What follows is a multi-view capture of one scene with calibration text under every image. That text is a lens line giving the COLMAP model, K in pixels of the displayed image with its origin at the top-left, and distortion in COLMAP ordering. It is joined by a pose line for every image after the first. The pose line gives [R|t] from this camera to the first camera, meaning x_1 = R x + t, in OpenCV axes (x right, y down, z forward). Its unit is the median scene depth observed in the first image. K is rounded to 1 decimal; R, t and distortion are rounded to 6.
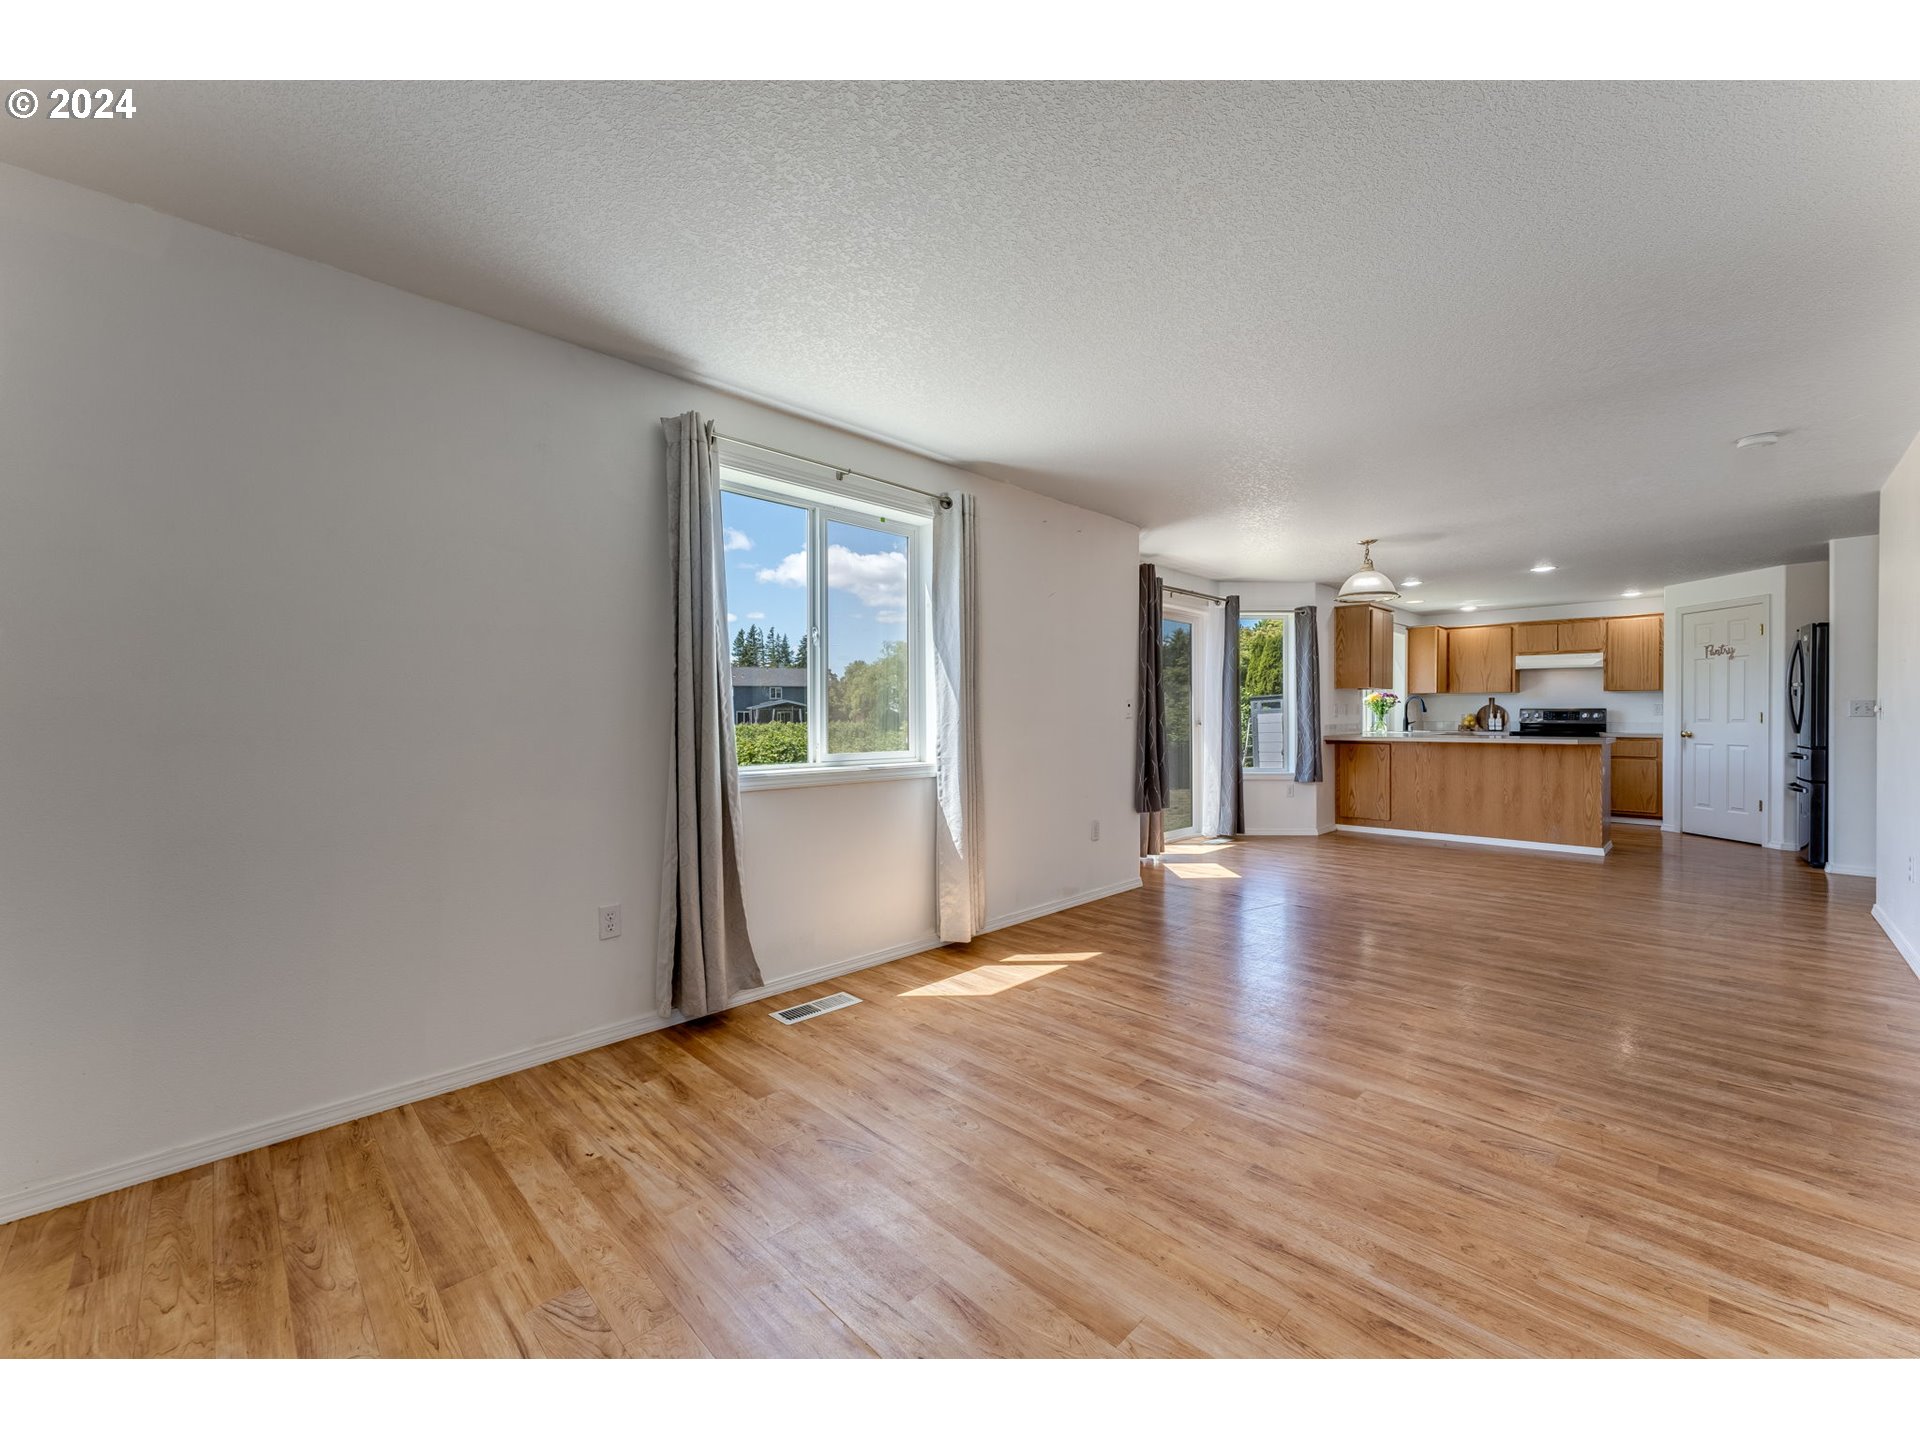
lens RADIAL K [[759.5, 0, 959.9], [0, 759.5, 736.8], [0, 0, 1]] dist [0.001263, 0.000614]
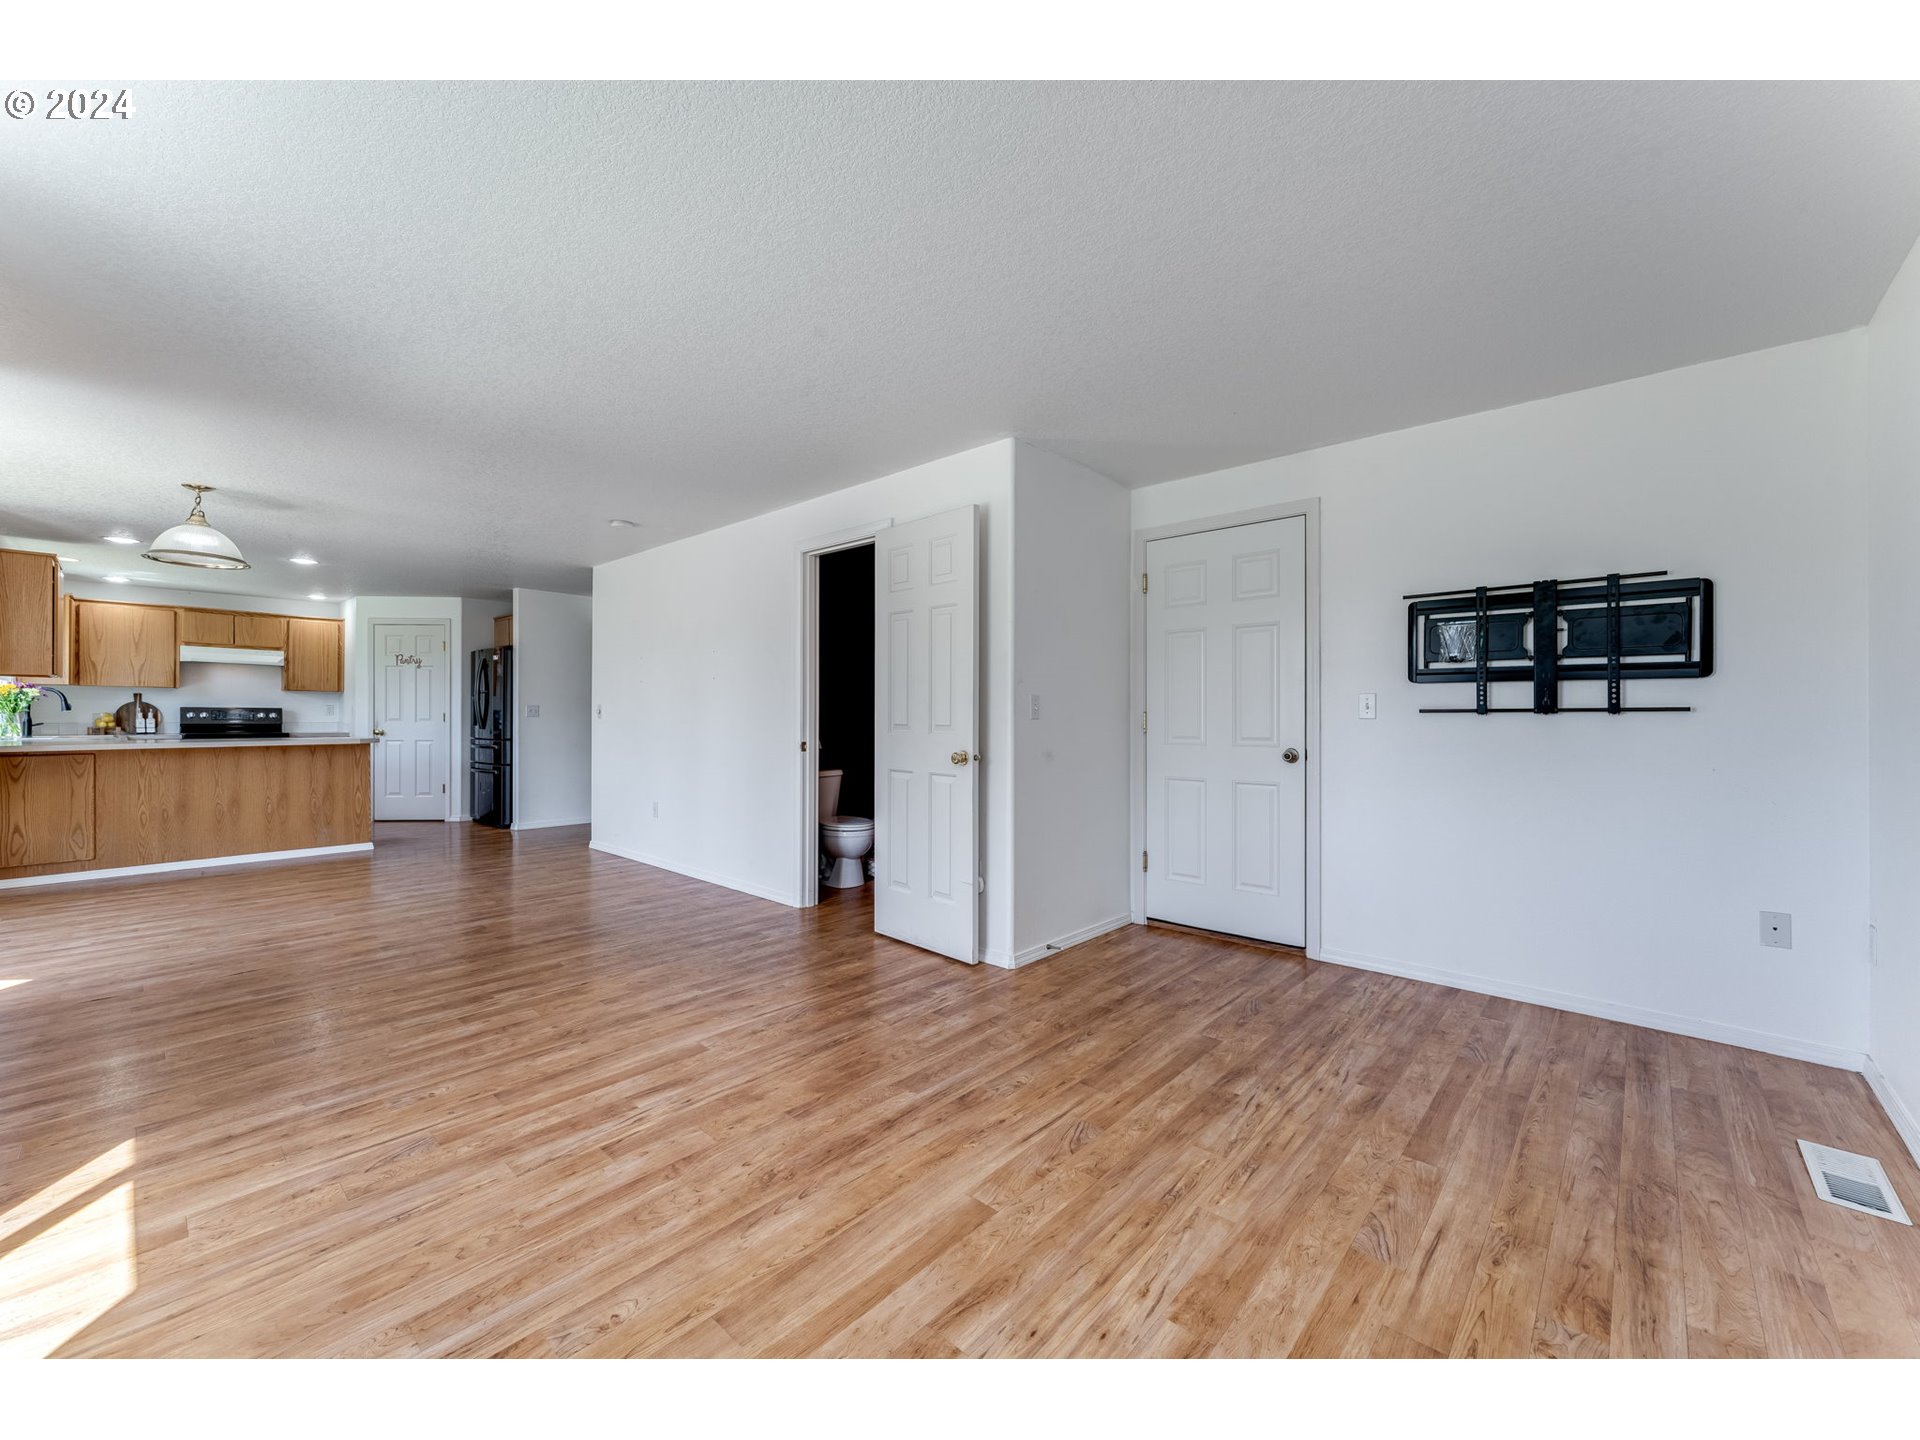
lens RADIAL K [[756.4, 0, 954.2], [0, 756.4, 675.0], [0, 0, 1]] dist [-0.000722, 0.000617]
pose [[-0.045891, 0.054231, 0.997473, -0.238829], [0.027008, 0.998228, -0.053029, -0.006189], [-0.998581, 0.024506, -0.047274, 0.240419]]
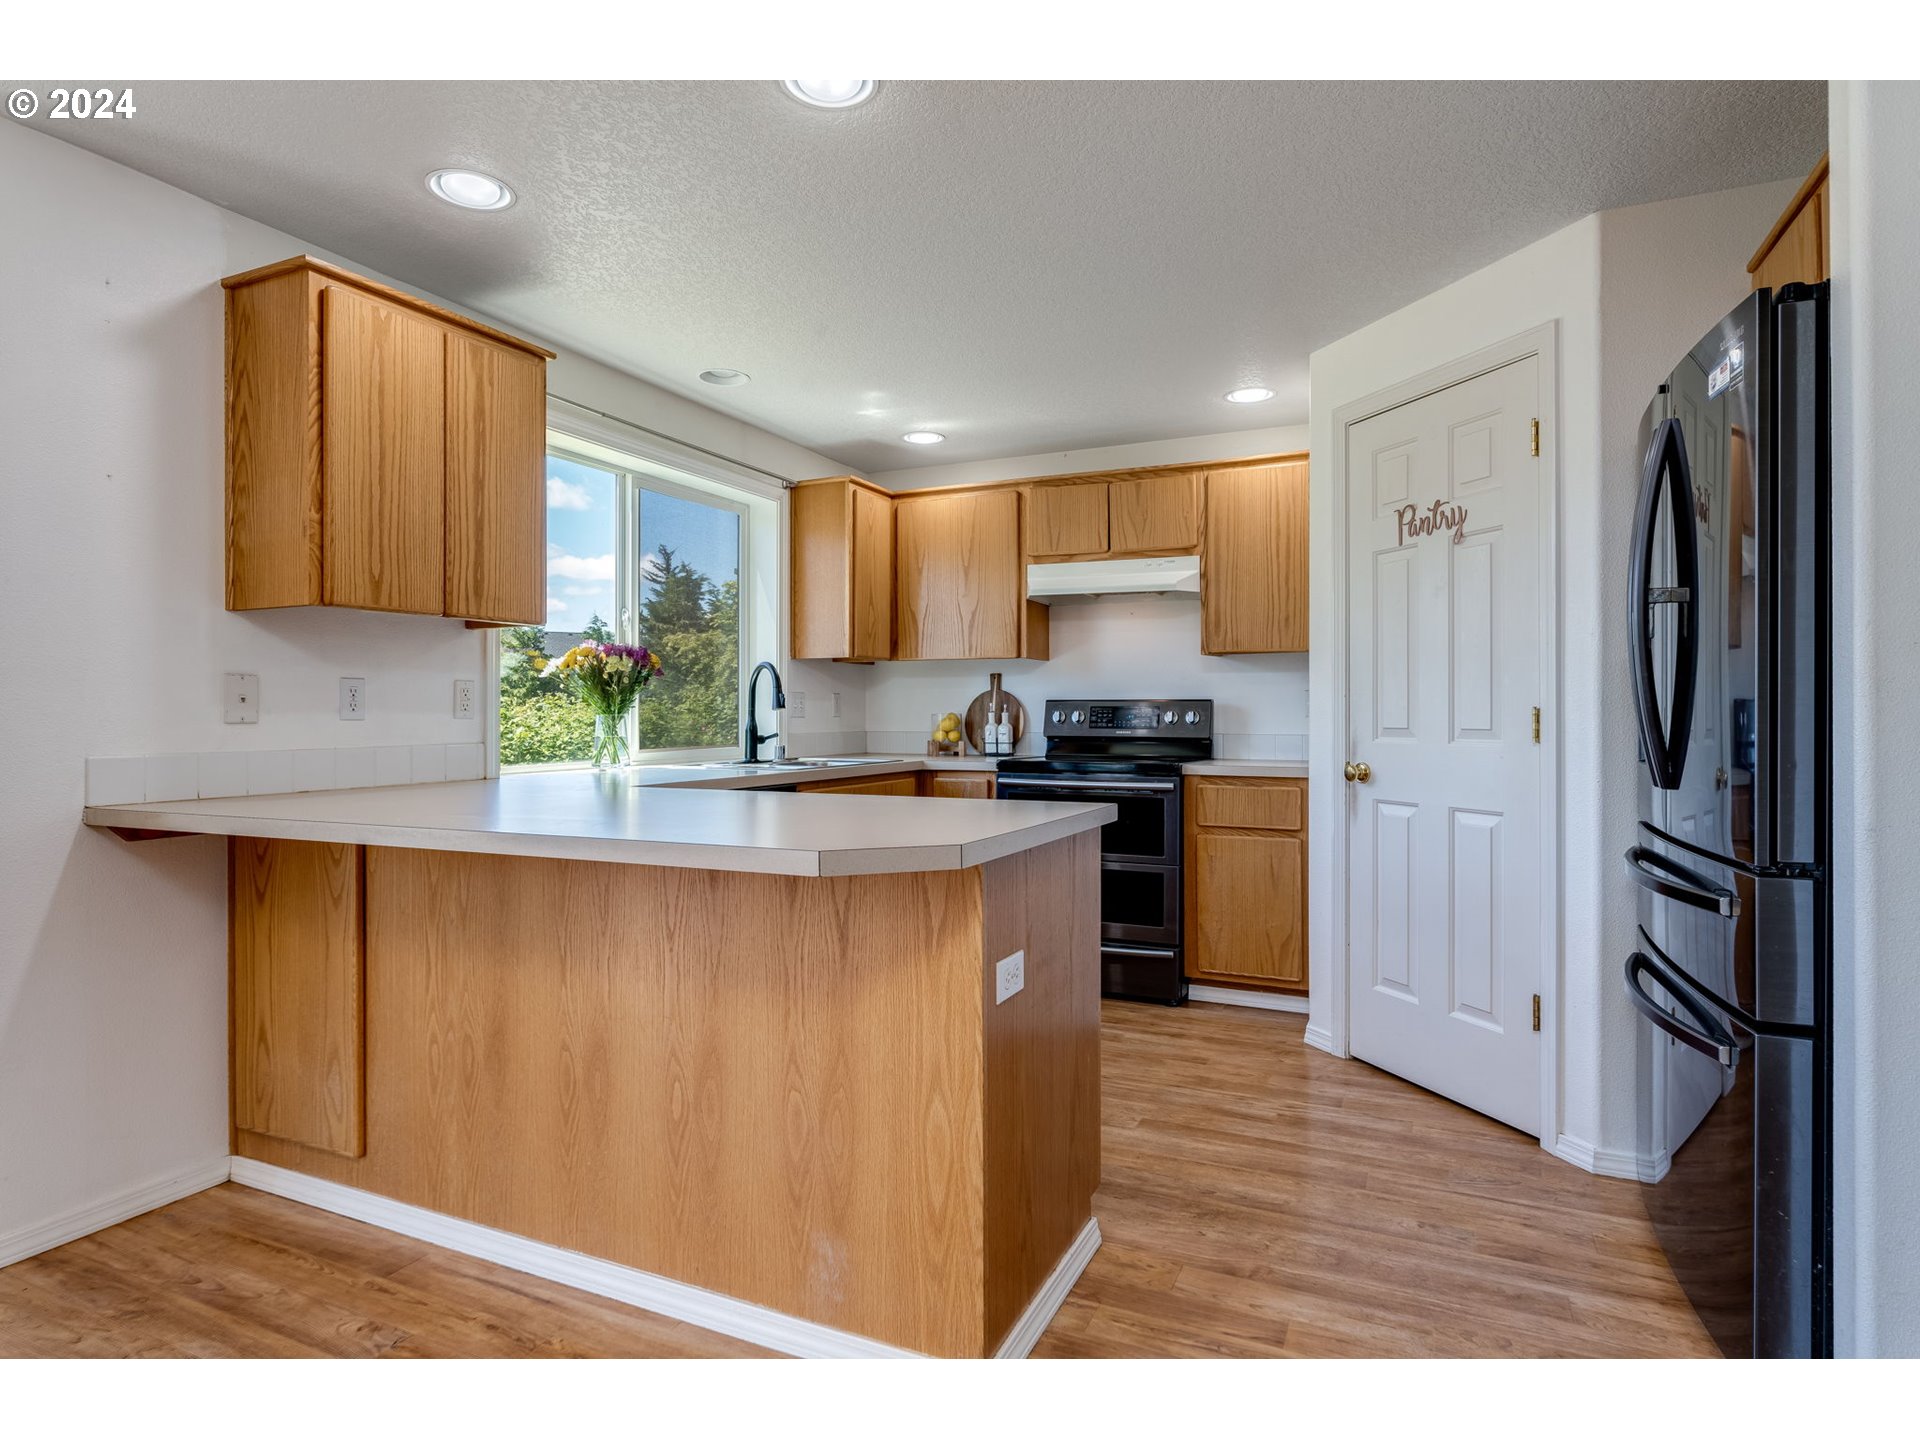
lens RADIAL K [[1047.1, 0, 955.4], [0, 1047.1, 754.1], [0, 0, 1]] dist [-0.002609, -0.000579]
pose [[0.936056, -0.011499, 0.351663, 0.734126], [0.009231, 0.999924, 0.008126, -0.019738], [-0.351730, -0.004360, 0.936091, 0.736967]]
